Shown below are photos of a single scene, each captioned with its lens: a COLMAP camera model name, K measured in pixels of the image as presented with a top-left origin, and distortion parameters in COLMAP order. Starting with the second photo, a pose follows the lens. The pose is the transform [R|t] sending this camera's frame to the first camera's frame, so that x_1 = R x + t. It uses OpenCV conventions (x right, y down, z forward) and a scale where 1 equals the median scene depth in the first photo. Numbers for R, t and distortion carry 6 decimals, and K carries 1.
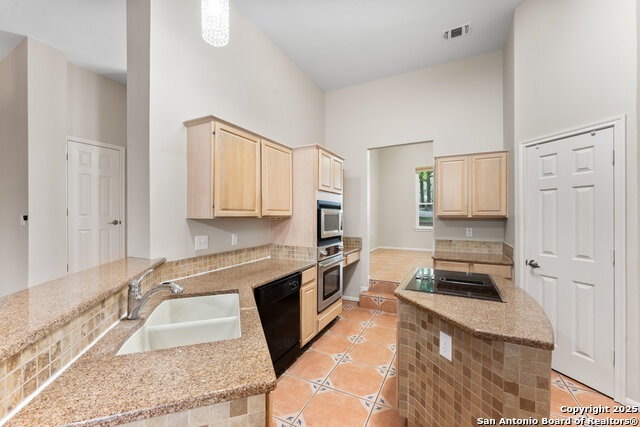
lens RADIAL K [[258.9, 0, 308.6], [0, 258.9, 214.2], [0, 0, 1]] dist [0.000019, 0.000121]
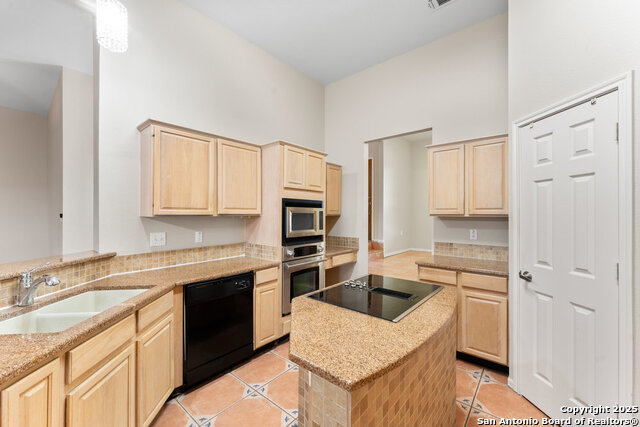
lens RADIAL K [[258.9, 0, 318.1], [0, 258.9, 212.3], [0, 0, 1]] dist [0.000019, 0.000121]
pose [[0.975088, -0.000185, -0.221820, 0.415227], [-0.000416, 0.999996, -0.002659, 0.001166], [0.221820, 0.002684, 0.975084, 0.096736]]
